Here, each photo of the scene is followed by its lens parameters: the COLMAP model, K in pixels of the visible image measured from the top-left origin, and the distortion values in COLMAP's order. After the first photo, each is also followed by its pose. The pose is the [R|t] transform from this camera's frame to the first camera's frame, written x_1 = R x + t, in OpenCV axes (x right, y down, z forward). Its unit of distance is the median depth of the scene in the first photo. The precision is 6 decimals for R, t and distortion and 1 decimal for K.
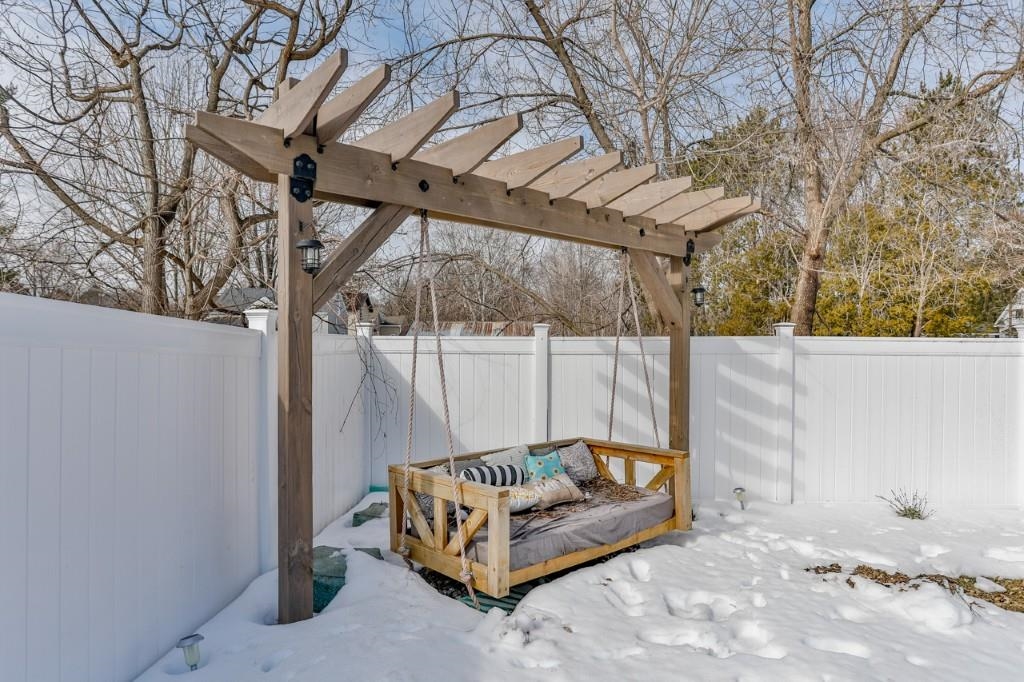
lens RADIAL K [[644.0, 0, 509.7], [0, 644.0, 343.2], [0, 0, 1]] dist [-0.010174, -0.000367]
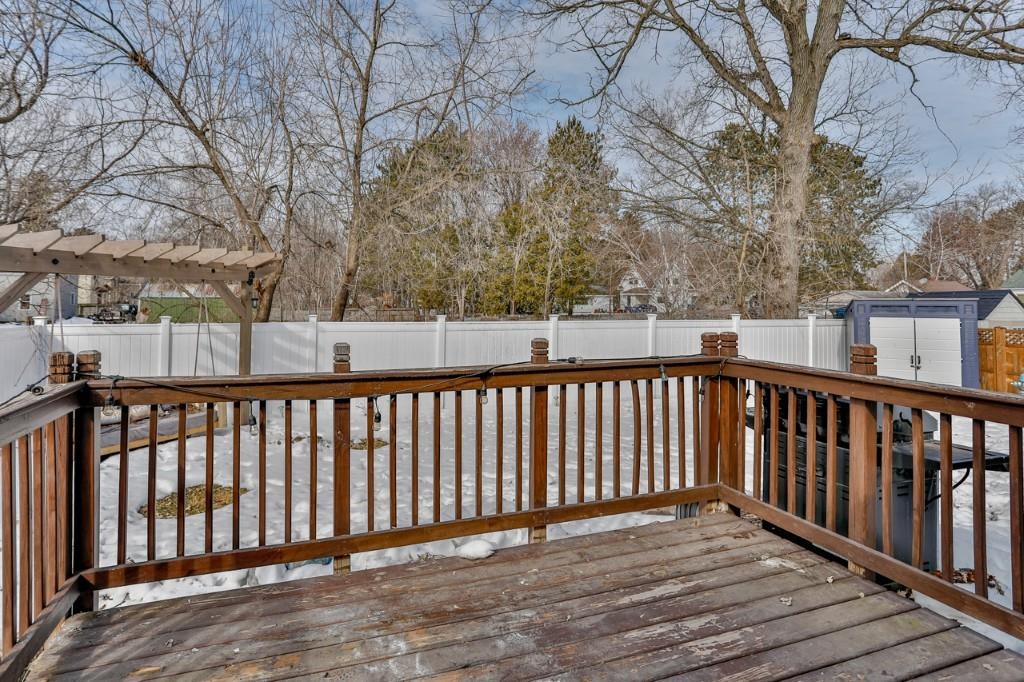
lens RADIAL K [[534.1, 0, 467.6], [0, 534.1, 298.8], [0, 0, 1]] dist [-0.003679, 0.001077]
pose [[0.930698, 0.001388, 0.365786, 0.296214], [-0.000089, 0.999994, -0.003570, -0.076433], [-0.365789, 0.003291, 0.930692, -0.670601]]
